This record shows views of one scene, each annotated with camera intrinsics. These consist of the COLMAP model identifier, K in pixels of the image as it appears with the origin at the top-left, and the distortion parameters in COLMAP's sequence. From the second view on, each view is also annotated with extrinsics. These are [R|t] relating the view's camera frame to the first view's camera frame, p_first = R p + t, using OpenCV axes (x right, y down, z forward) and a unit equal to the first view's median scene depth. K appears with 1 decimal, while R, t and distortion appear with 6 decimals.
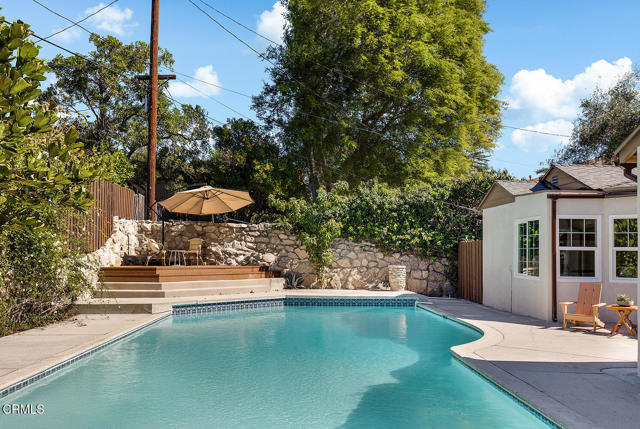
lens RADIAL K [[612.3, 0, 316.9], [0, 612.3, 216.6], [0, 0, 1]] dist [0.042568, 0.000000]
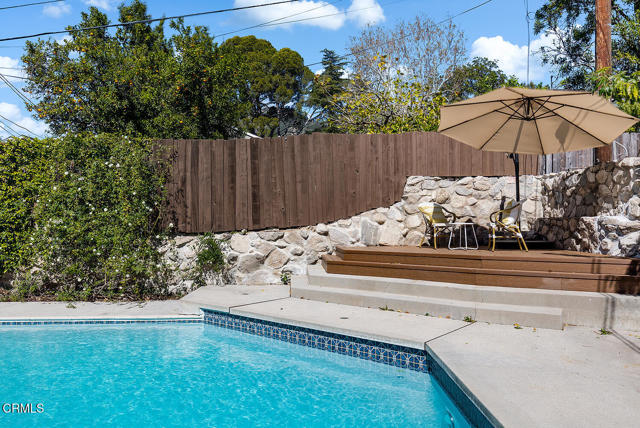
lens RADIAL K [[464.7, 0, 320.4], [0, 464.7, 211.3], [0, 0, 1]] dist [-0.006343, 0.006627]
pose [[0.013354, -0.036817, -0.999233, 0.191951], [0.066605, 0.997135, -0.035849, 0.046754], [0.997690, -0.066075, 0.015768, 0.788697]]
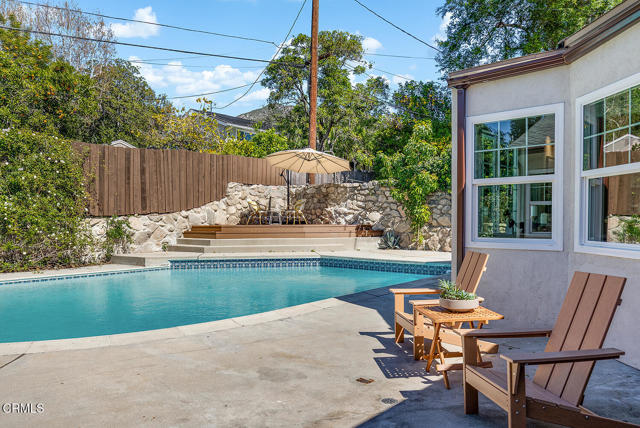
lens RADIAL K [[464.7, 0, 323.3], [0, 464.7, 213.1], [0, 0, 1]] dist [-0.006343, 0.006627]
pose [[0.742122, -0.021637, -0.669916, 0.357562], [0.053270, 0.998221, 0.026770, 0.038602], [0.668145, -0.055553, 0.741954, 0.406916]]
